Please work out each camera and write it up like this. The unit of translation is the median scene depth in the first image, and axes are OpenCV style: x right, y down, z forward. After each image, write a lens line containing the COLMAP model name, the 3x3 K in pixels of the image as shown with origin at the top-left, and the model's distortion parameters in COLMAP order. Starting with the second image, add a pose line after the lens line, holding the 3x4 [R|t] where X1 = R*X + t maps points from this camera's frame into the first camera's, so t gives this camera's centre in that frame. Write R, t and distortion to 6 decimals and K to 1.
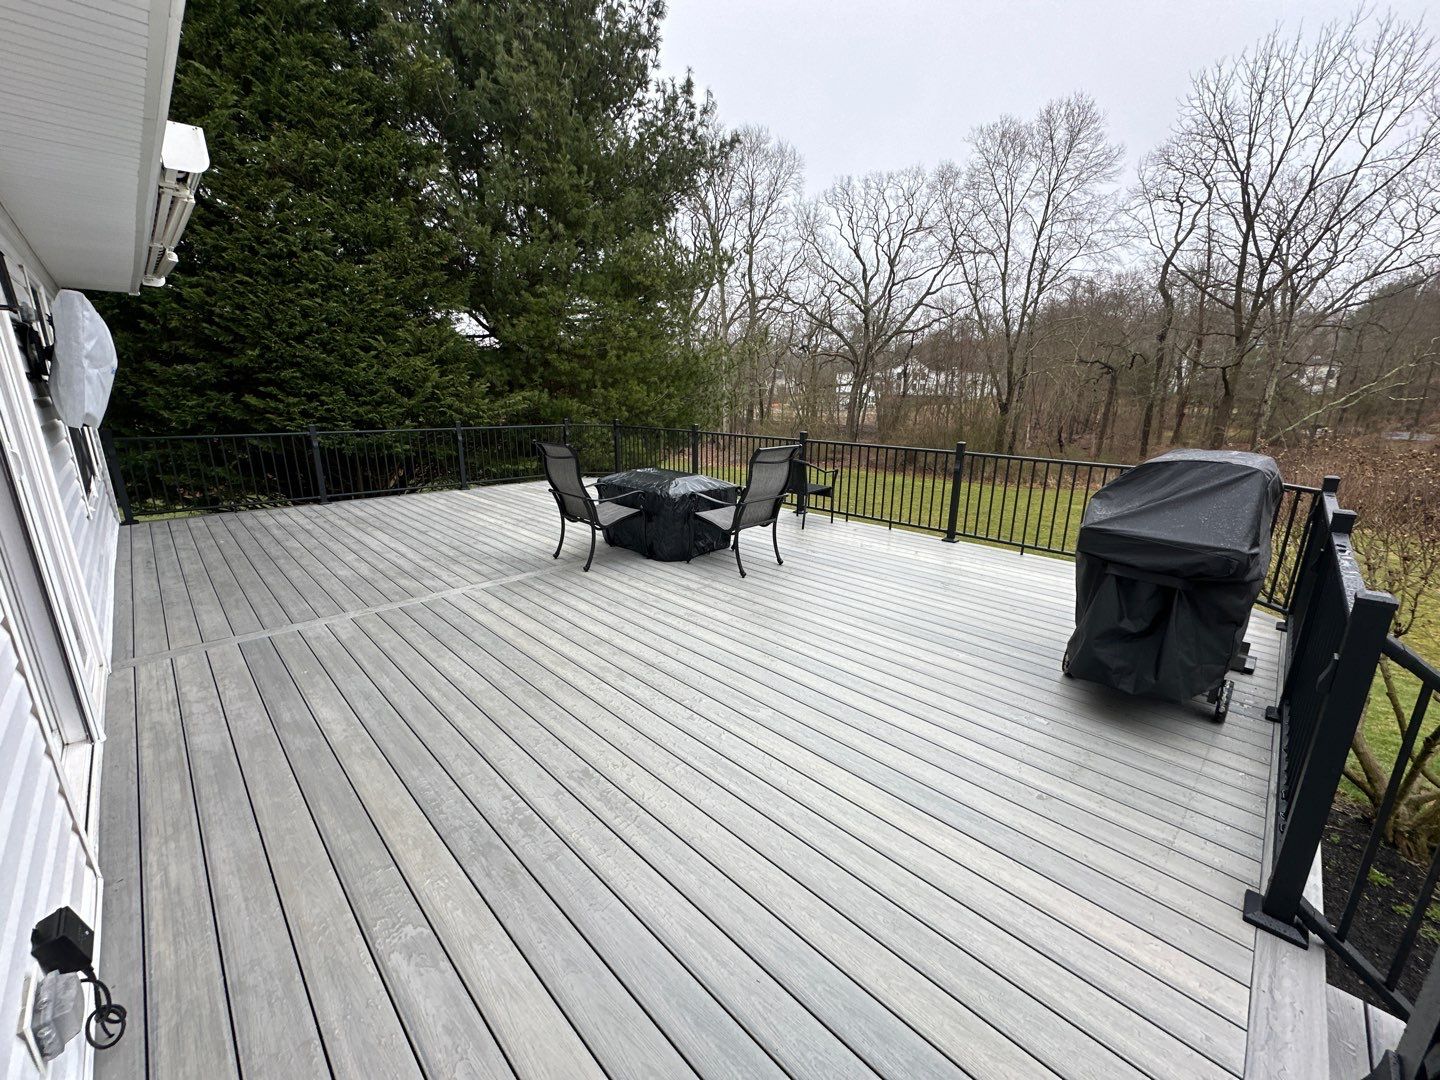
lens RADIAL K [[570.5, 0, 722.0], [0, 570.5, 536.7], [0, 0, 1]] dist [-0.000195, 0.000117]
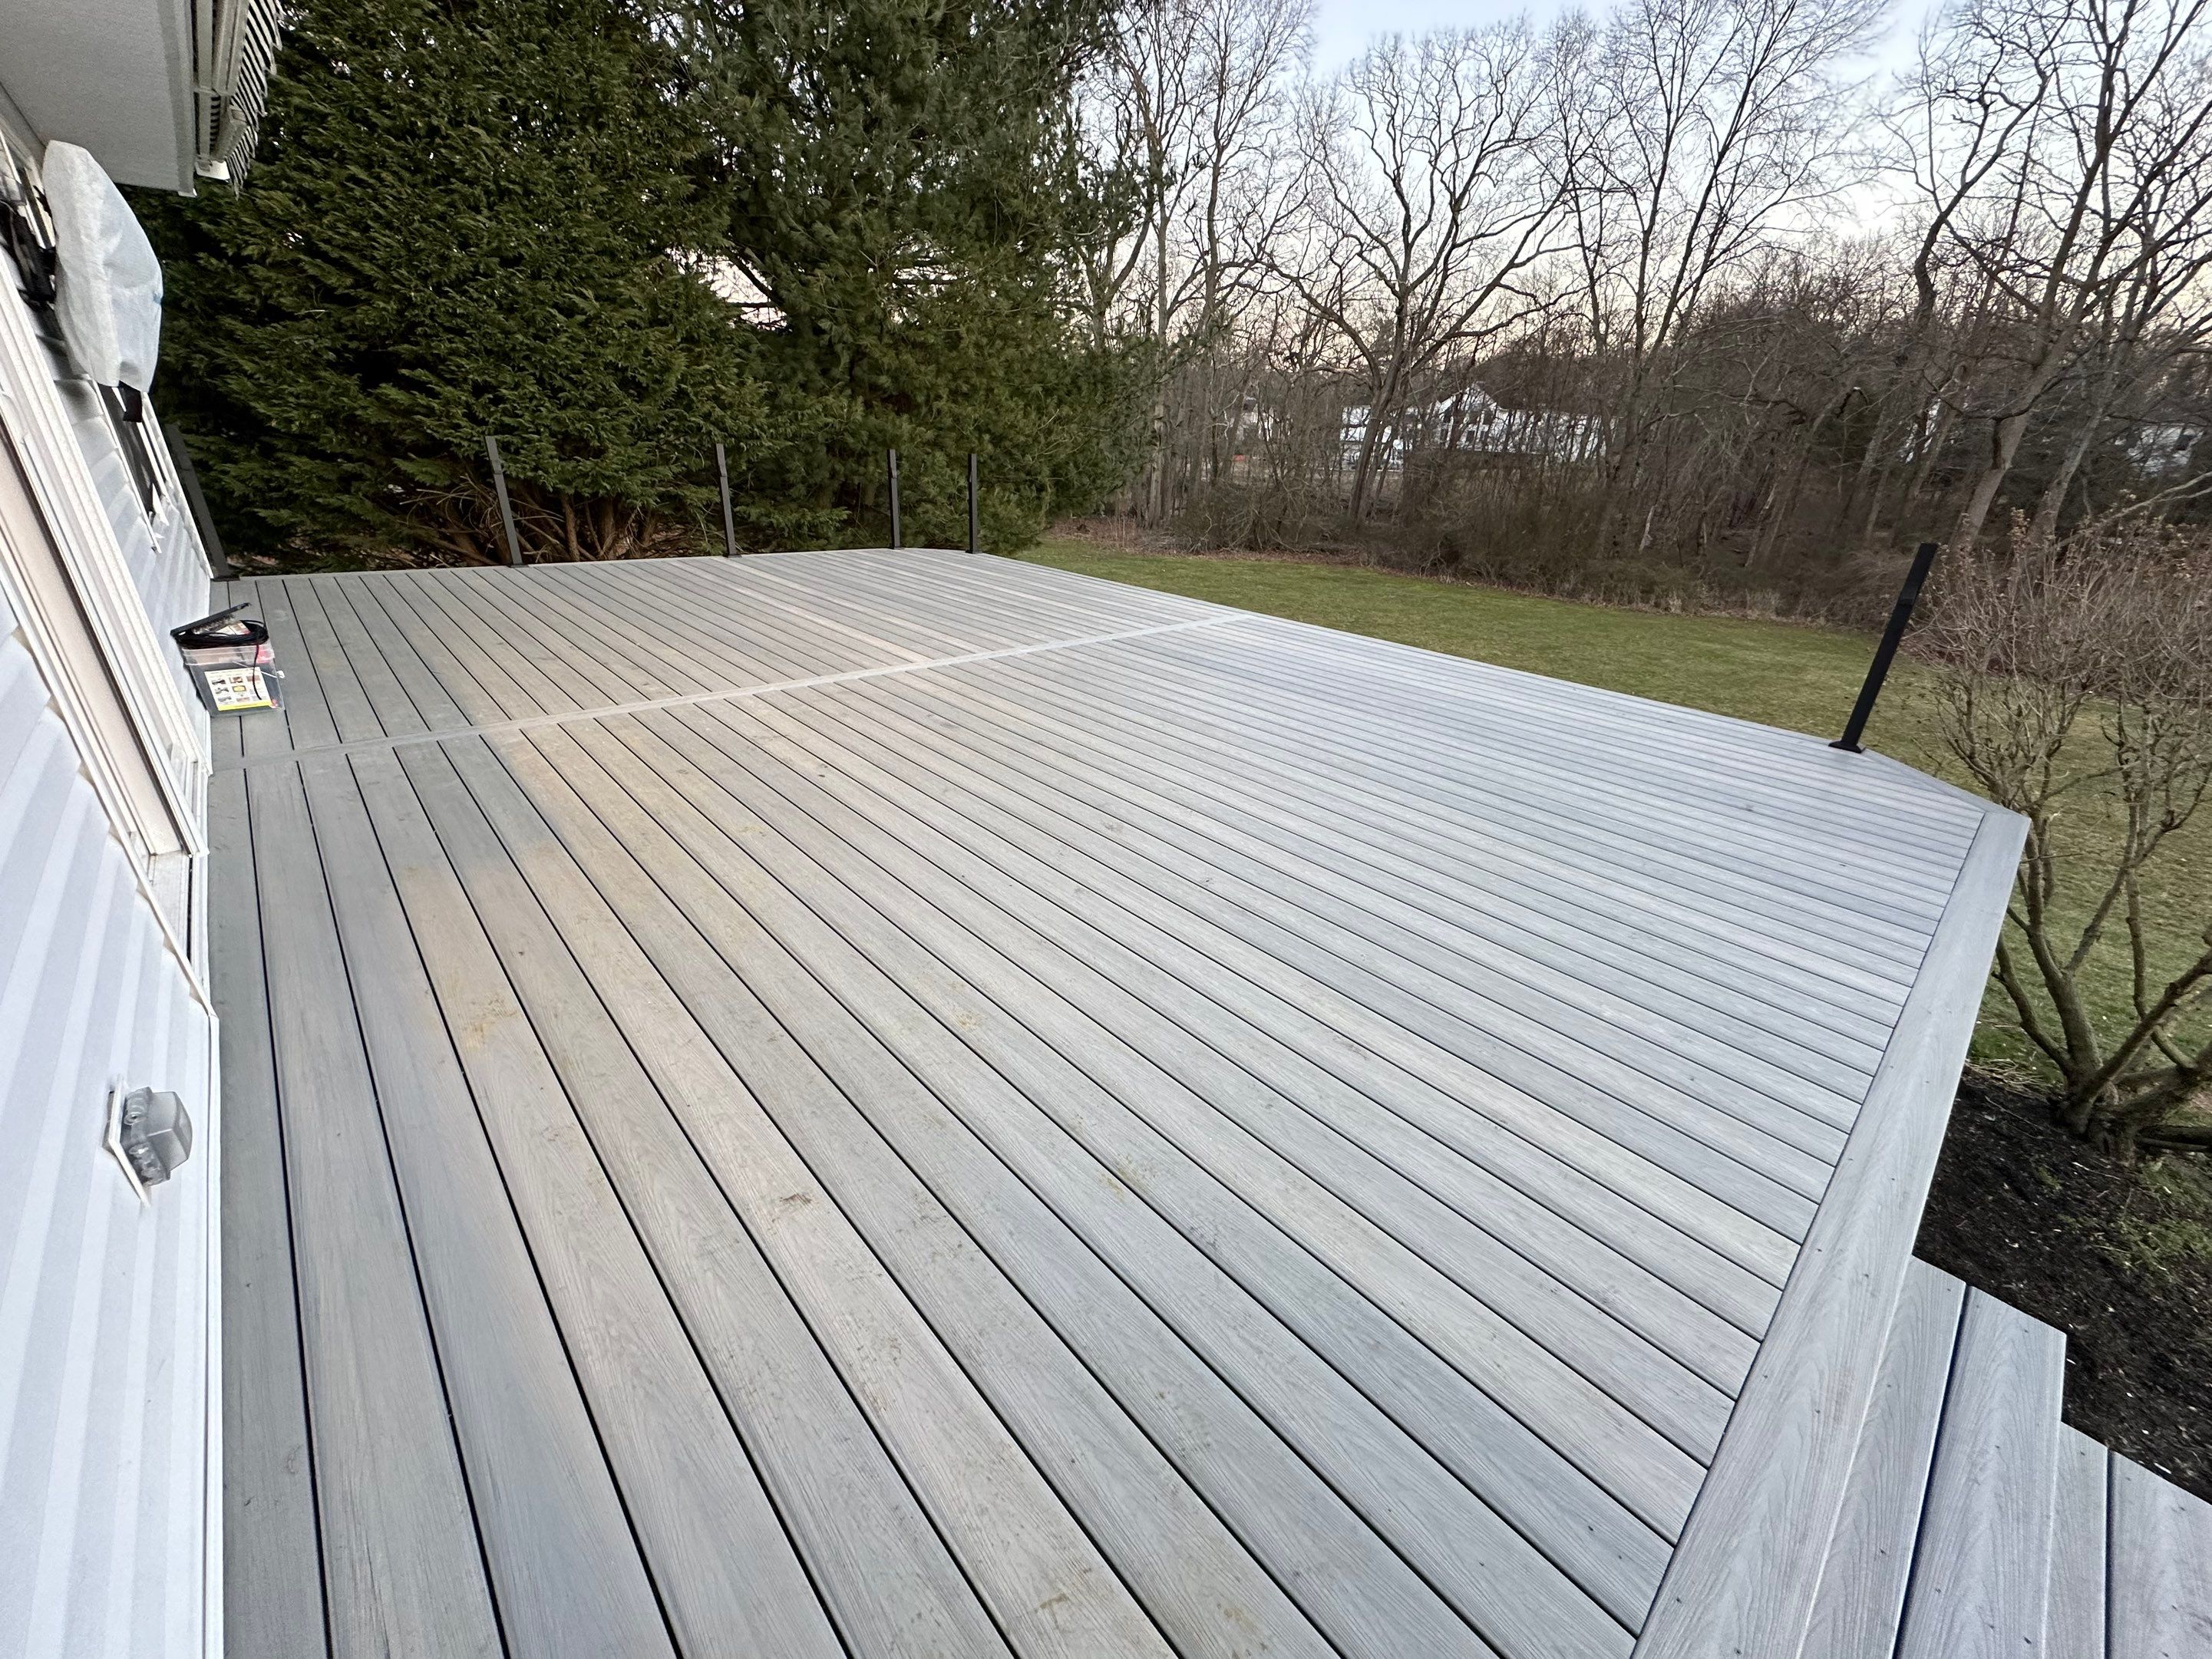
lens RADIAL K [[876.2, 0, 1111.6], [0, 876.2, 823.5], [0, 0, 1]] dist [-0.000195, 0.000117]
pose [[0.998328, 0.051981, -0.025290, 0.011369], [-0.046909, 0.984143, 0.171063, 0.021202], [0.033781, -0.169591, 0.984935, -0.002385]]
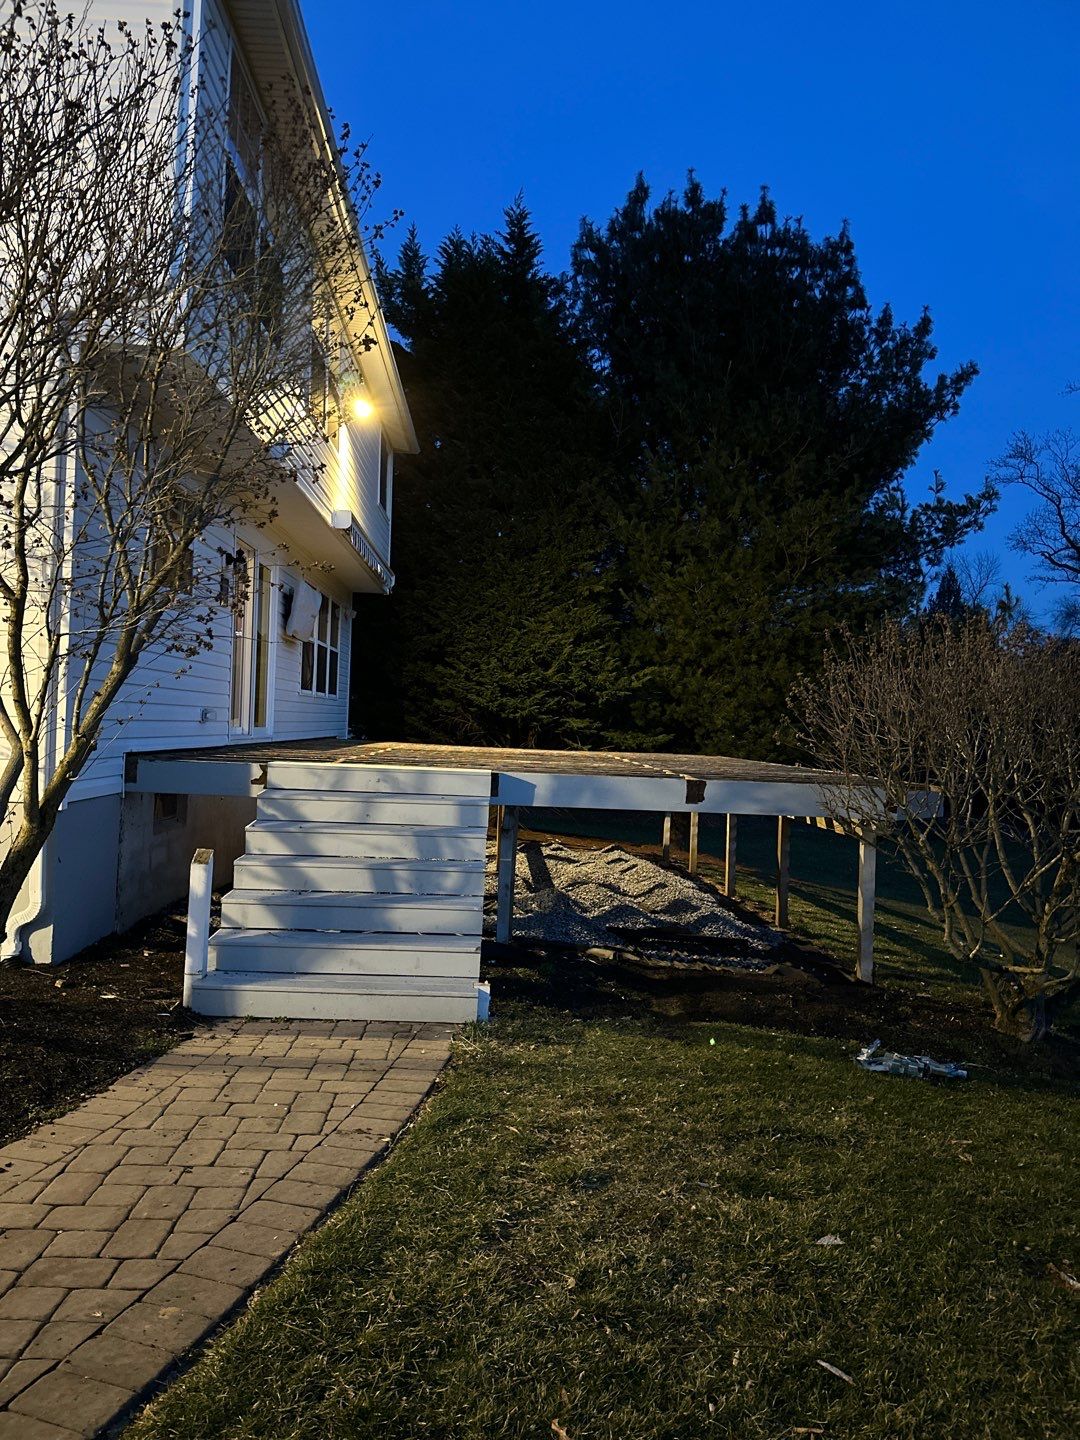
lens RADIAL K [[1078.0, 0, 537.5], [0, 1078.0, 718.2], [0, 0, 1]] dist [0.094523, -0.001851]
pose [[0.710660, 0.015201, -0.703372, 0.807893], [-0.210334, 0.958631, -0.191797, 0.225392], [0.671358, 0.284245, 0.684458, -0.377450]]
